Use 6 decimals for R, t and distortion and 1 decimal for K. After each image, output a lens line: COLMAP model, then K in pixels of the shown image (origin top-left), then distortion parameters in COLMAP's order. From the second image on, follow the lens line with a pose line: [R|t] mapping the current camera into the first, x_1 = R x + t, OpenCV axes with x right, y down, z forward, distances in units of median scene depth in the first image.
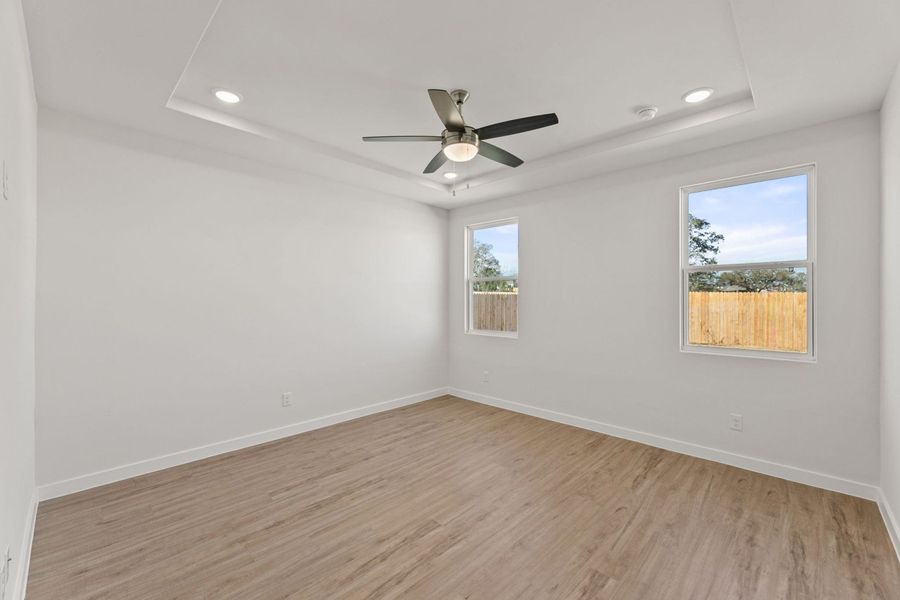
lens RADIAL K [[370.3, 0, 454.0], [0, 370.3, 274.8], [0, 0, 1]] dist [-0.000732, -0.000347]
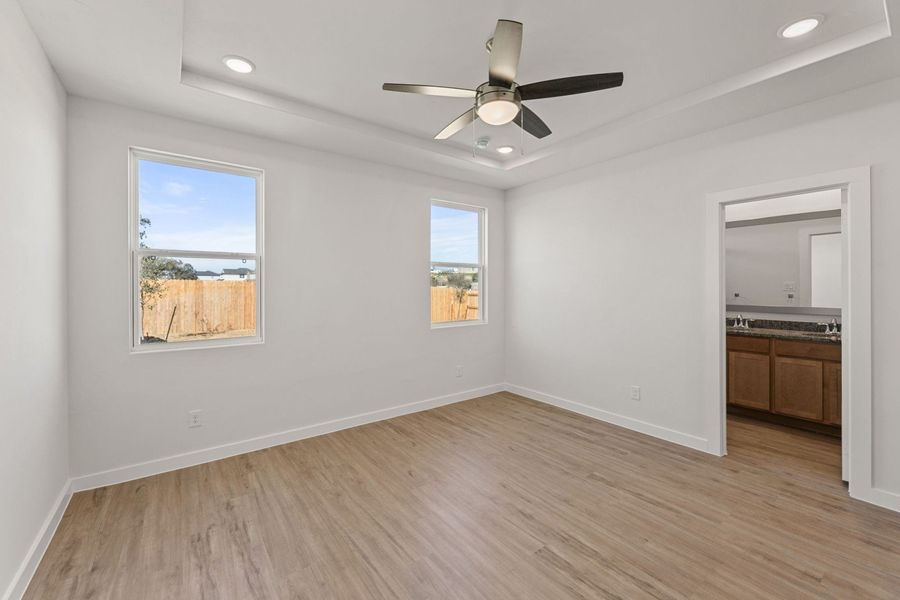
lens RADIAL K [[368.3, 0, 451.7], [0, 368.3, 287.0], [0, 0, 1]] dist [-0.000448, -0.000169]
pose [[0.160295, -0.001832, 0.987067, -0.738700], [-0.062260, 0.997988, 0.011963, 0.053096], [-0.985104, -0.063373, 0.159859, 0.887987]]
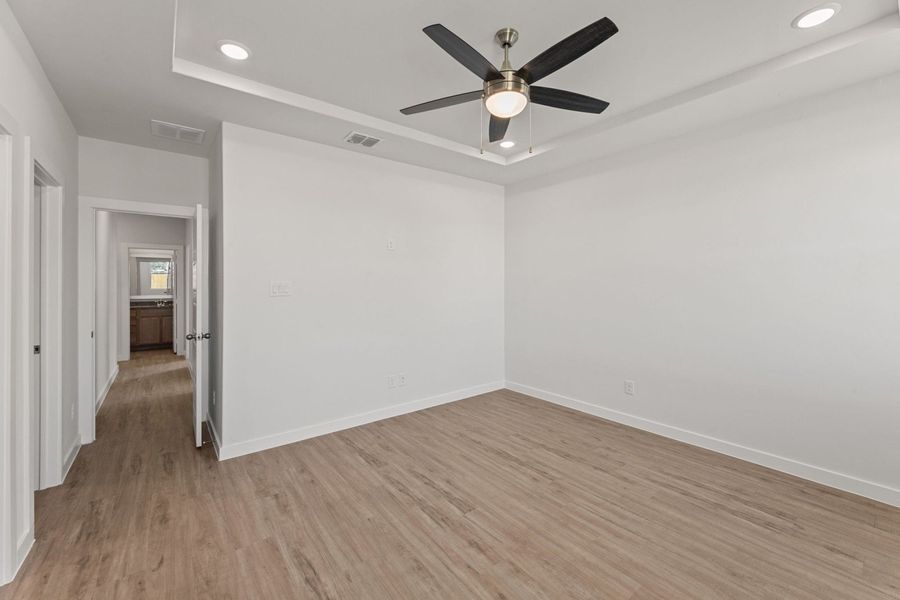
lens RADIAL K [[368.3, 0, 451.7], [0, 368.3, 287.0], [0, 0, 1]] dist [-0.000448, -0.000169]
pose [[-0.143895, 0.005955, -0.989575, 0.746975], [0.065407, 0.997853, -0.003506, 0.058720], [0.987429, -0.065230, -0.143975, 0.911392]]
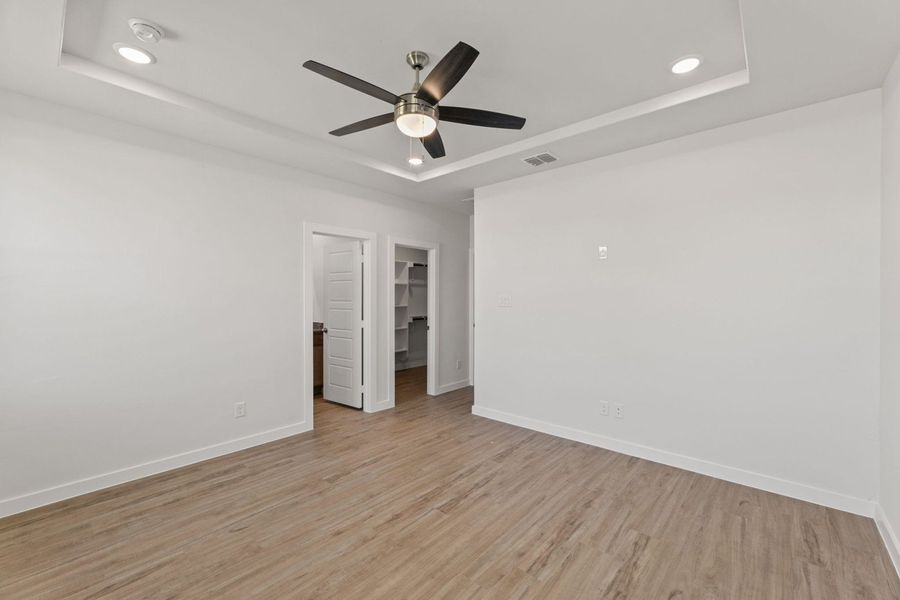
lens RADIAL K [[367.4, 0, 455.3], [0, 367.4, 301.1], [0, 0, 1]] dist [-0.000041, -0.000080]
pose [[-0.999091, -0.003406, -0.042490, -0.033065], [-0.001006, 0.998409, -0.056380, 0.108418], [0.042615, -0.056286, -0.997505, 1.666923]]
